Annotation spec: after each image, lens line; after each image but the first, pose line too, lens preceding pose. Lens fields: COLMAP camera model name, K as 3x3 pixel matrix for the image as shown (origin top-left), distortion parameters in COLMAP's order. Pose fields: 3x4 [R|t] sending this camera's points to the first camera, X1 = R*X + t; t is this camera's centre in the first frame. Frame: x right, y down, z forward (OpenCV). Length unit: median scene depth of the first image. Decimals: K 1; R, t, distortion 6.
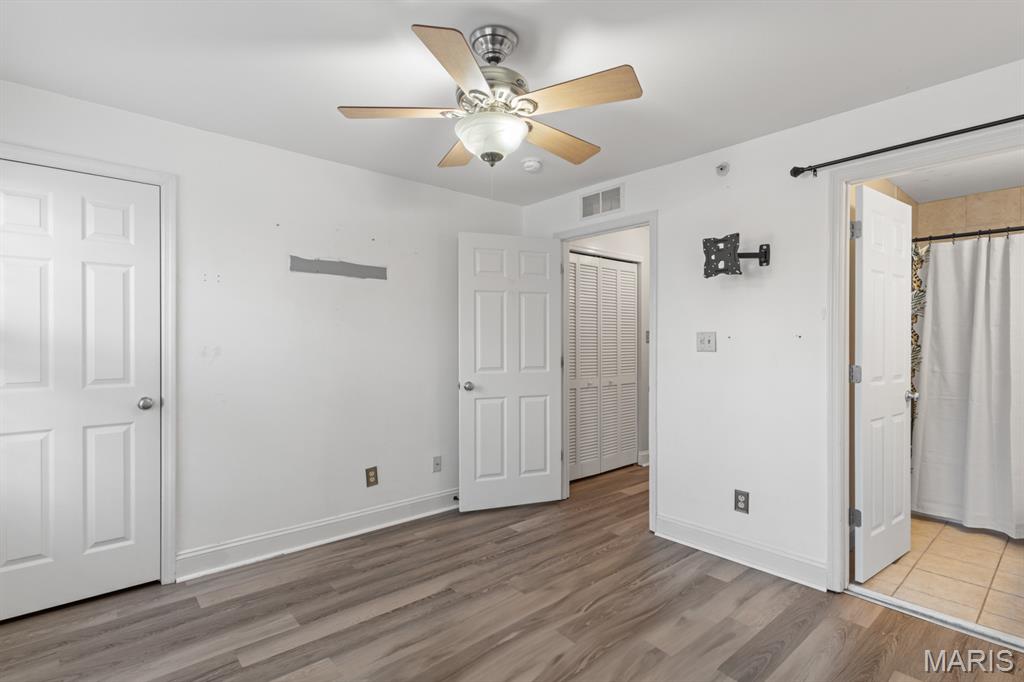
lens RADIAL K [[498.6, 0, 509.1], [0, 498.6, 341.2], [0, 0, 1]] dist [-0.001683, 0.001338]
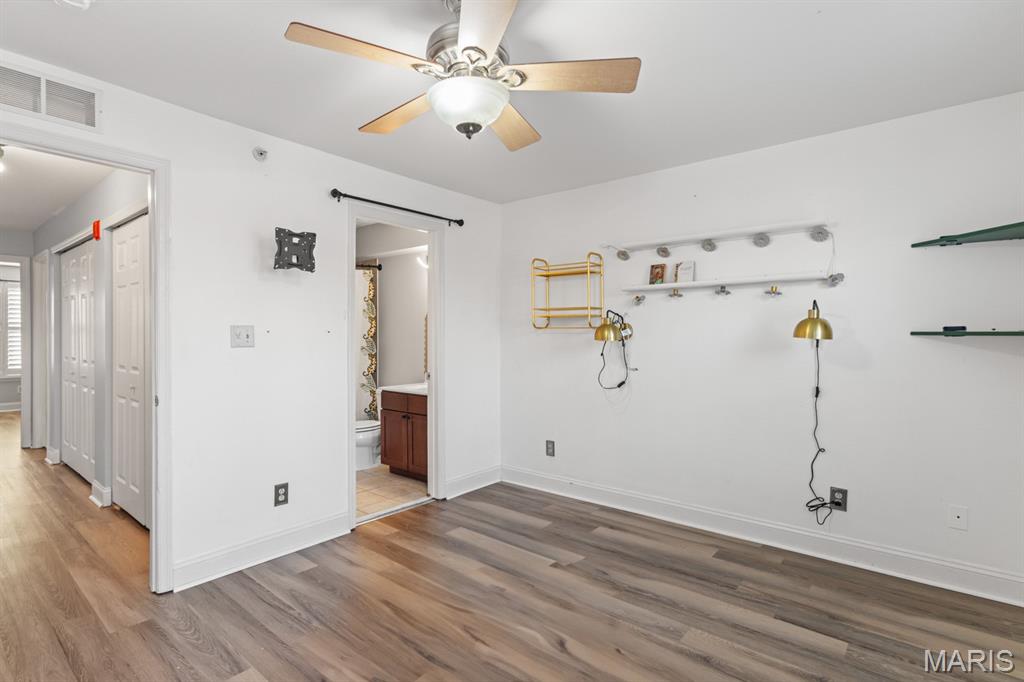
lens RADIAL K [[498.6, 0, 511.5], [0, 498.6, 340.0], [0, 0, 1]] dist [-0.001683, 0.001338]
pose [[-0.161677, -0.006309, 0.986824, -0.625154], [0.002061, 0.999975, 0.006731, 0.002806], [-0.986842, 0.003122, -0.161660, 0.727539]]
